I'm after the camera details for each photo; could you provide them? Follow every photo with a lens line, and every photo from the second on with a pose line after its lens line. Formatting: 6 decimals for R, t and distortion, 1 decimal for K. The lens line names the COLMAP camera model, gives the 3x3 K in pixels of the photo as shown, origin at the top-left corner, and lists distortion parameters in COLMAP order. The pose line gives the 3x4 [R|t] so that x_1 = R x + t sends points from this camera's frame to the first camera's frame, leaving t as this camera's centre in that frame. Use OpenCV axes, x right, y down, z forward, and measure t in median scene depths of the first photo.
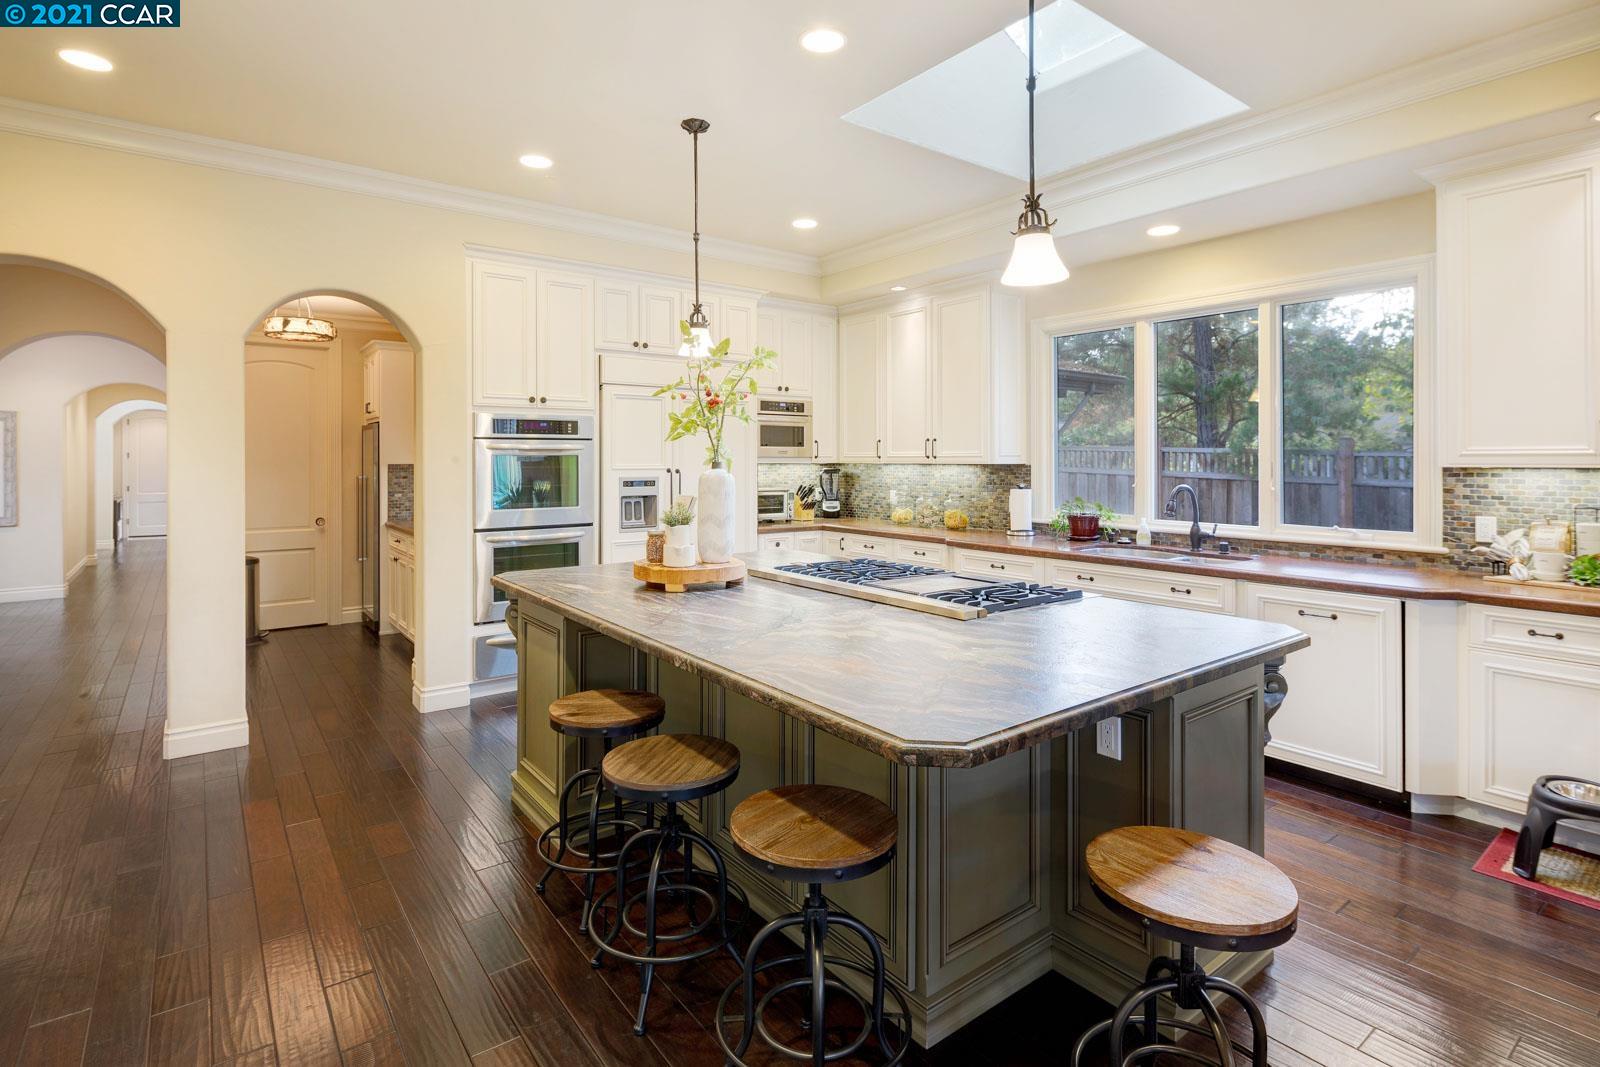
lens RADIAL K [[781.2, 0, 794.4], [0, 781.2, 461.9], [0, 0, 1]] dist [0.003708, -0.001230]
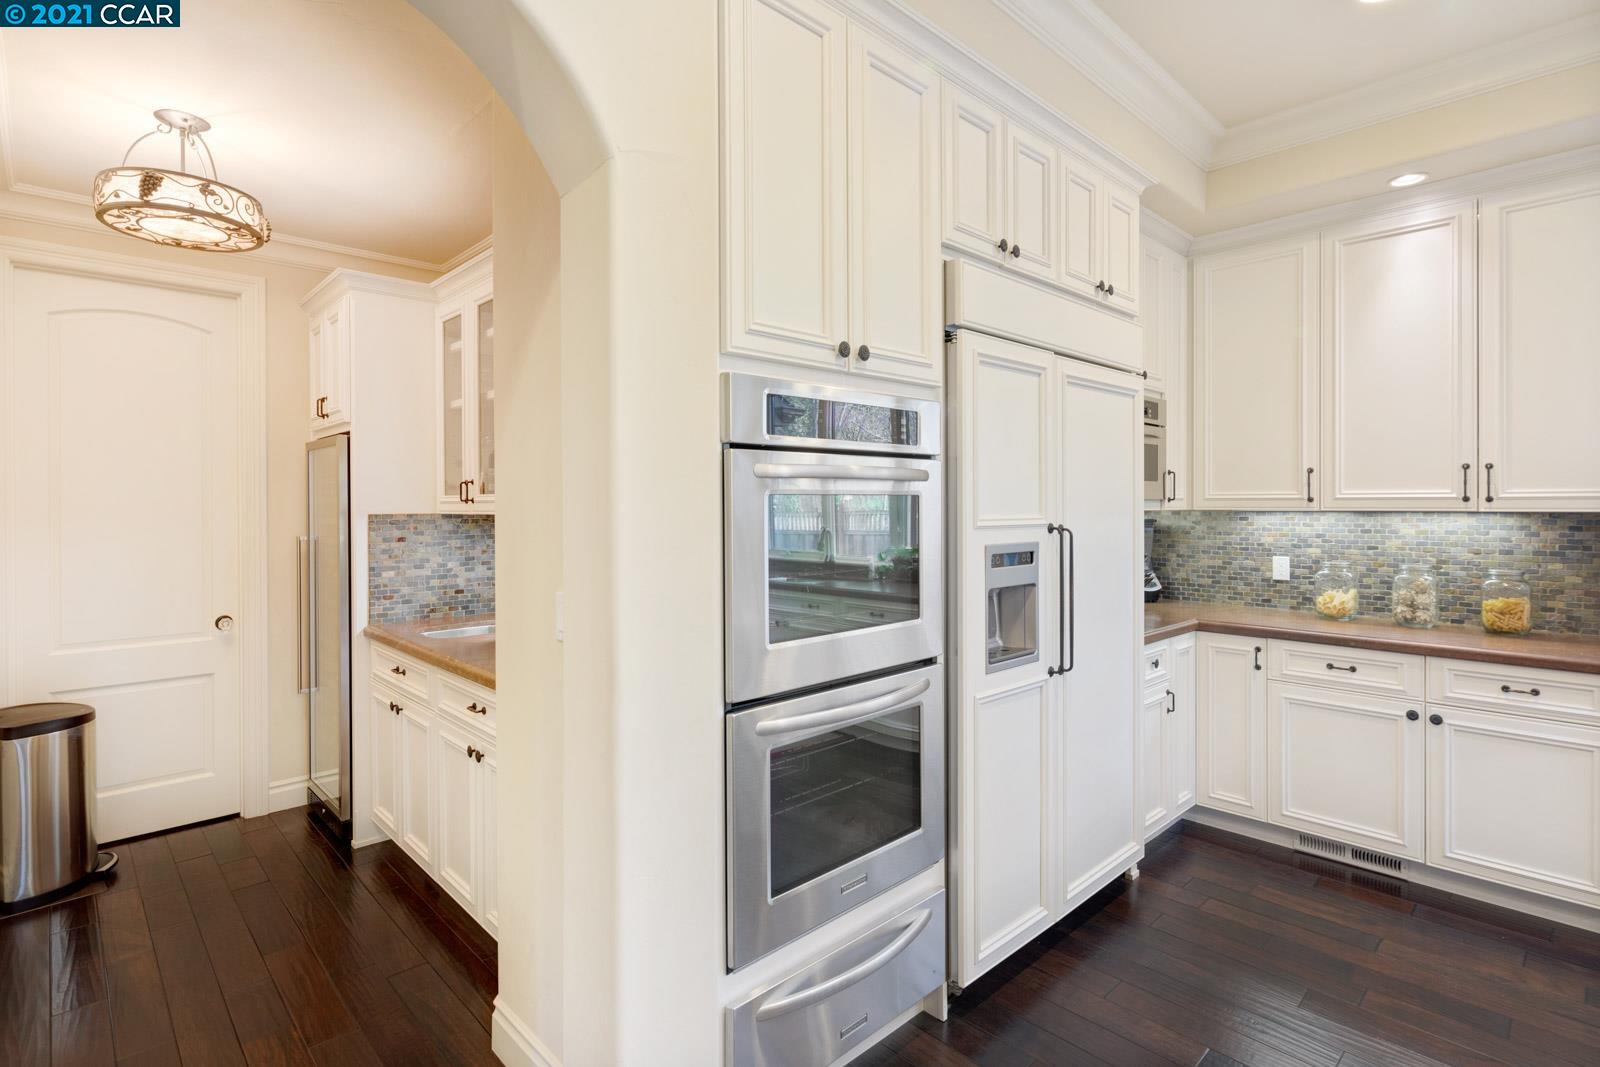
lens RADIAL K [[781.2, 0, 799.6], [0, 781.2, 506.9], [0, 0, 1]] dist [0.003708, -0.001230]
pose [[0.994001, -0.002072, 0.109351, -0.311183], [0.001854, 0.999996, 0.002096, -0.002632], [-0.109355, -0.001881, 0.994001, 0.484271]]
